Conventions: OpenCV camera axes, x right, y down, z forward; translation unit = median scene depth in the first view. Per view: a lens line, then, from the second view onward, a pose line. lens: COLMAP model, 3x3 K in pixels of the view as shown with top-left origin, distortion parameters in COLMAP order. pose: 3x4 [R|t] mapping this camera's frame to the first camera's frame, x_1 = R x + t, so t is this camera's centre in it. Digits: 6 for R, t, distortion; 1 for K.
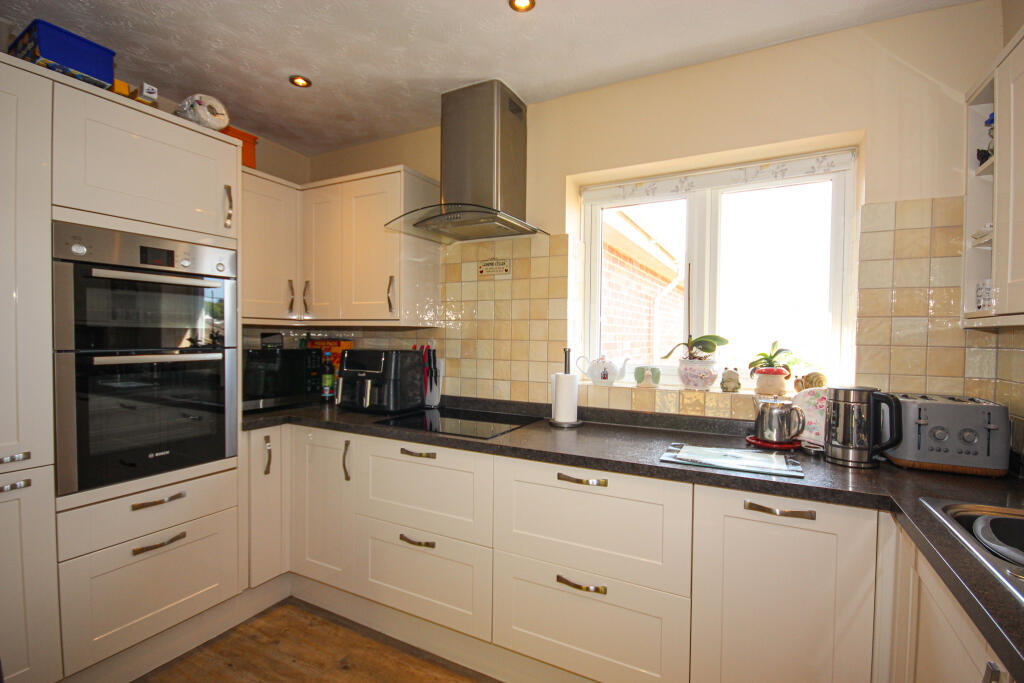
lens RADIAL K [[468.5, 0, 518.2], [0, 468.5, 350.3], [0, 0, 1]] dist [0.000964, -0.000594]
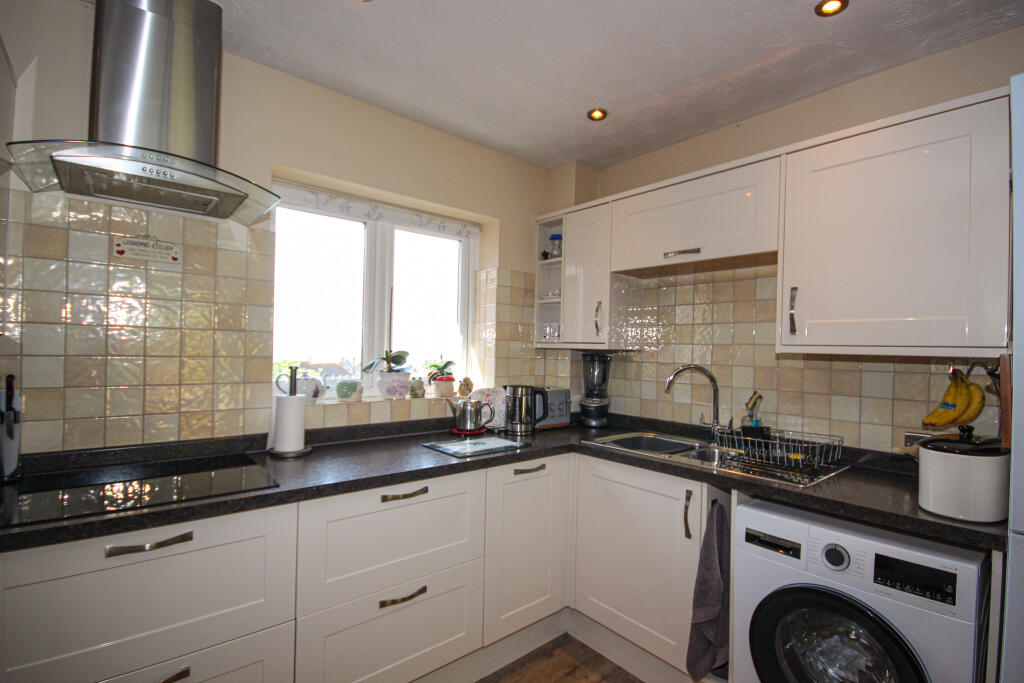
lens RADIAL K [[485.2, 0, 515.4], [0, 485.2, 342.1], [0, 0, 1]] dist [-0.022447, 0.000017]
pose [[0.367822, 0.017257, 0.929736, -0.617775], [0.021601, 0.999399, -0.027096, -0.015193], [-0.929645, 0.030050, 0.367228, 0.310992]]
